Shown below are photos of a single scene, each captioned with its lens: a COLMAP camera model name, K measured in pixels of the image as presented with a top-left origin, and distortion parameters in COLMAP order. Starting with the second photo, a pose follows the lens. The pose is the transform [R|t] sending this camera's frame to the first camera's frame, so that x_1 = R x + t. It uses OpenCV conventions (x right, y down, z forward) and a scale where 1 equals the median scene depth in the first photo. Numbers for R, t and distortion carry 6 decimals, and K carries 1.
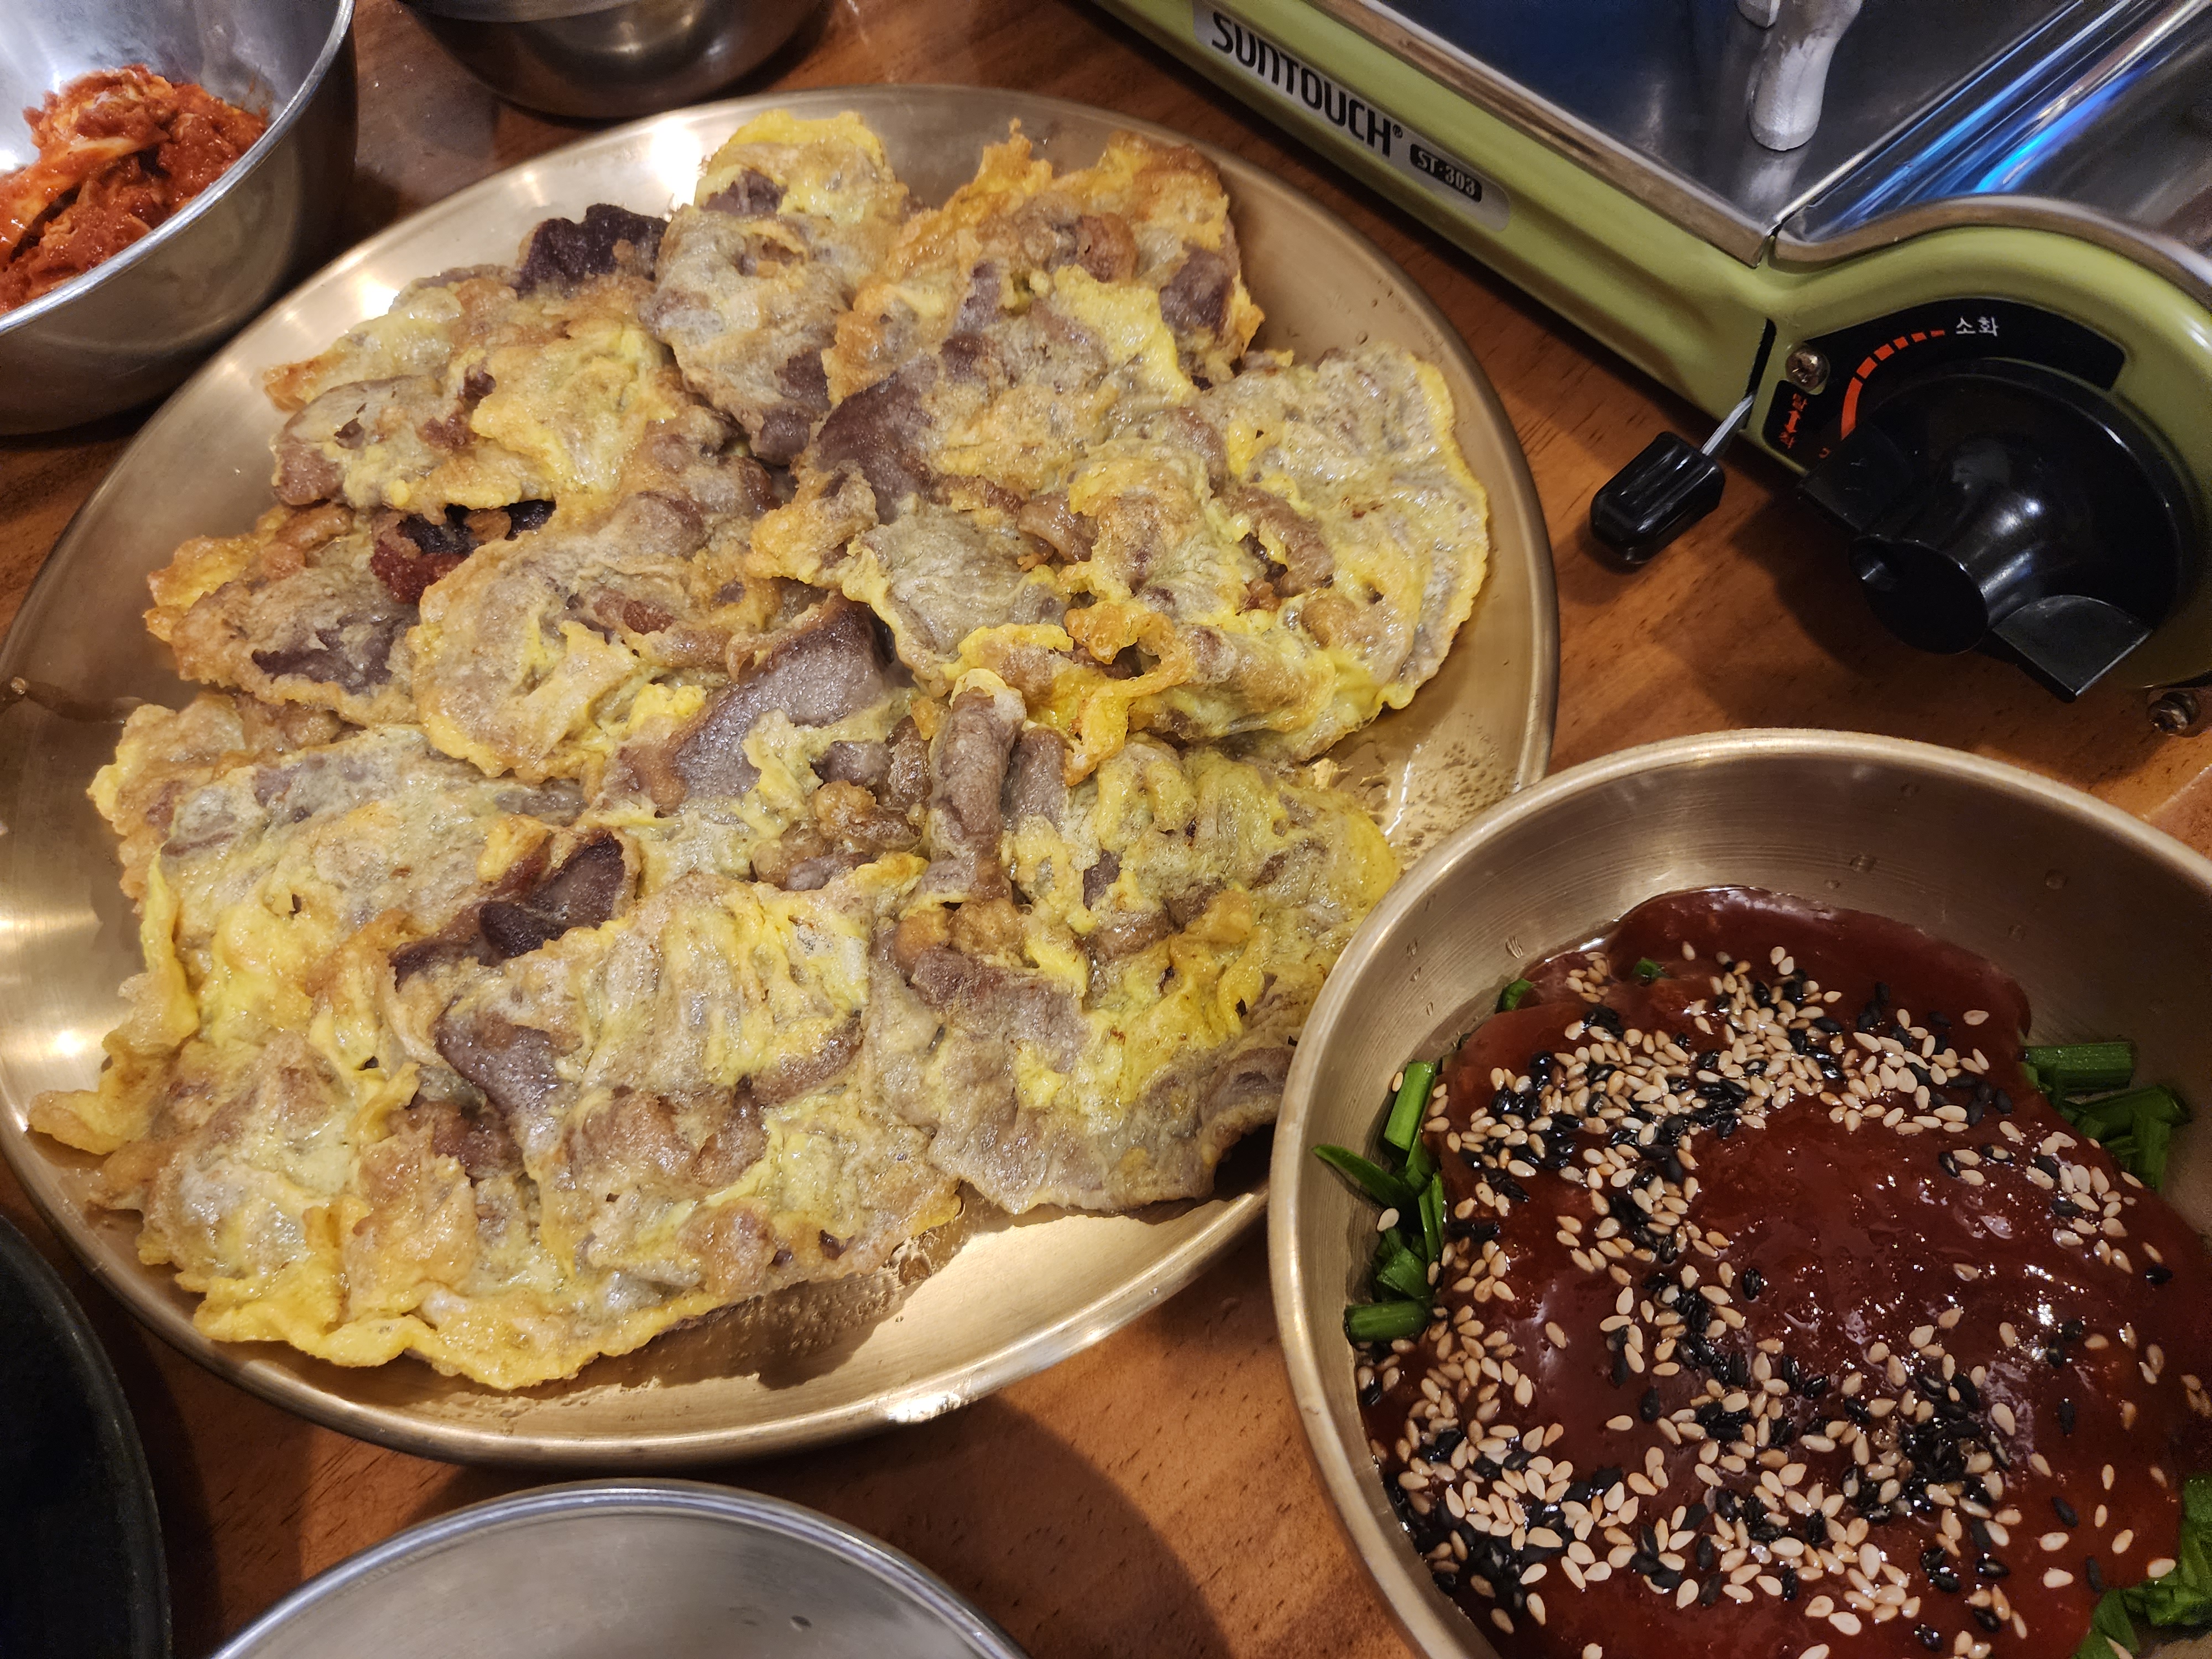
lens RADIAL K [[1556.0, 0, 1121.7], [0, 1556.0, 838.1], [0, 0, 1]] dist [-0.020941, -0.006941]
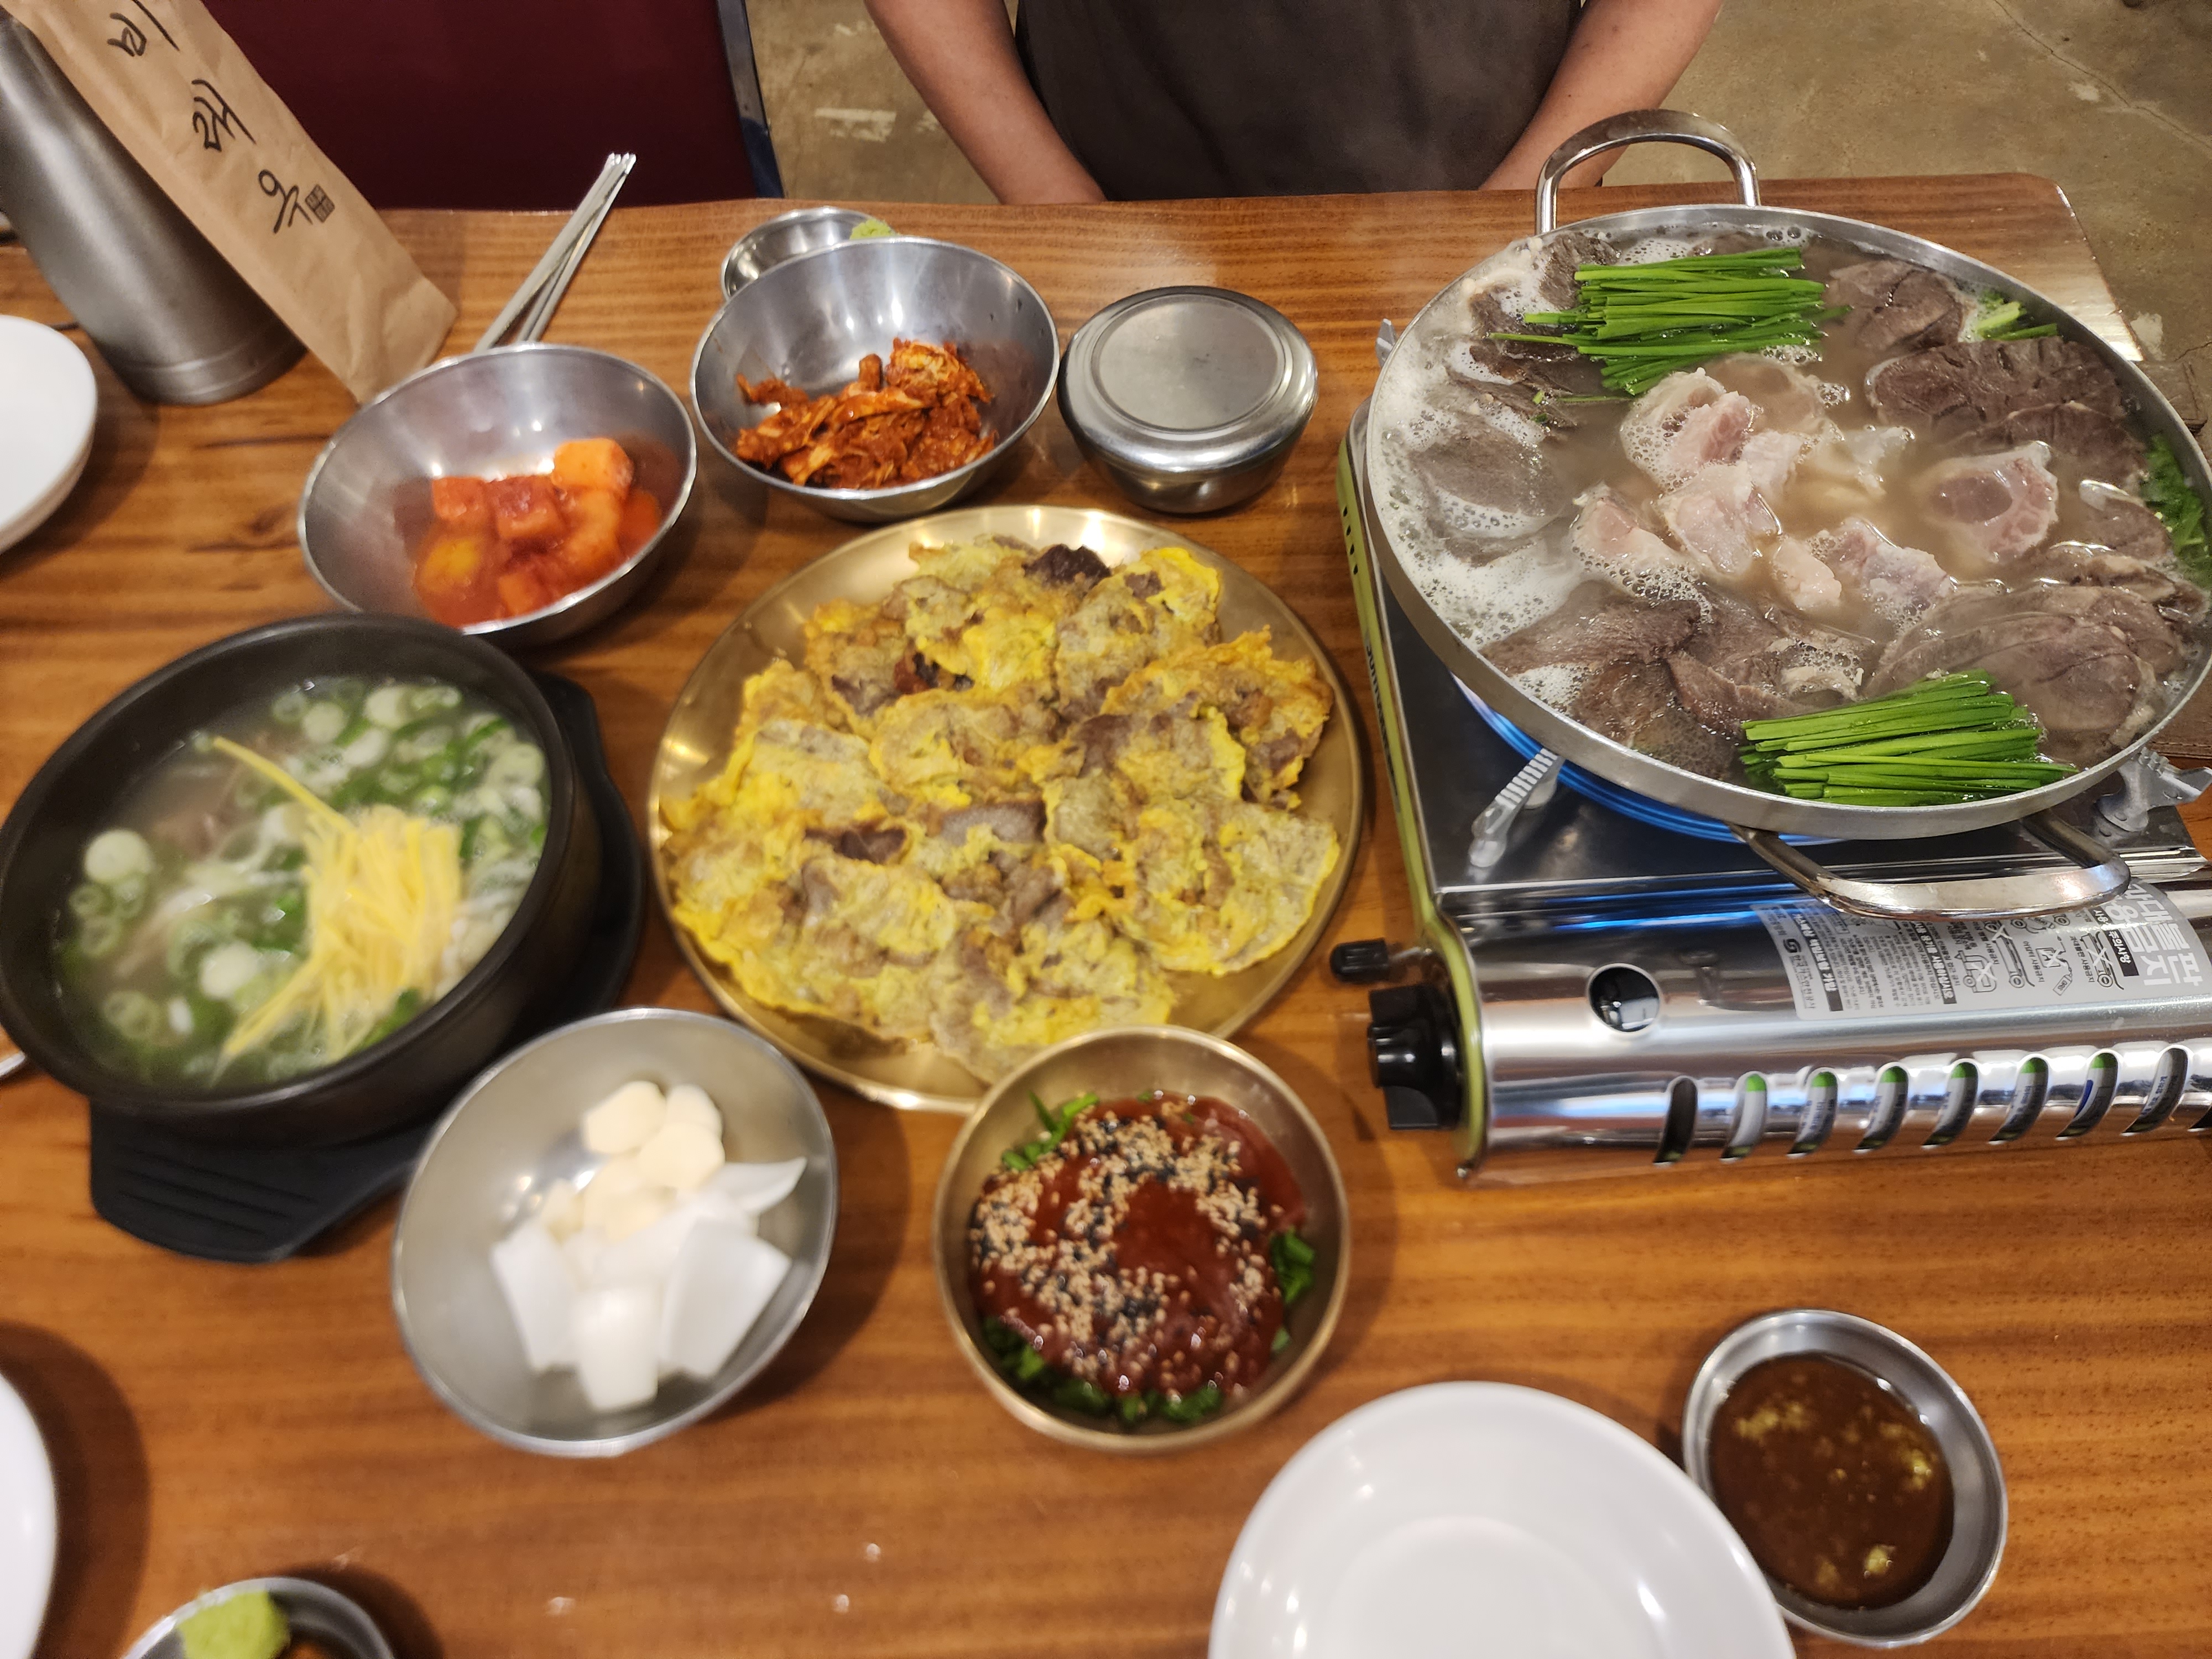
lens RADIAL K [[1556.0, 0, 1110.1], [0, 1556.0, 828.8], [0, 0, 1]] dist [-0.020941, -0.006941]
pose [[0.804298, 0.542790, -0.241833, 0.526686], [-0.542667, 0.836749, 0.073245, -0.370133], [0.242110, 0.072324, 0.967549, -1.300488]]
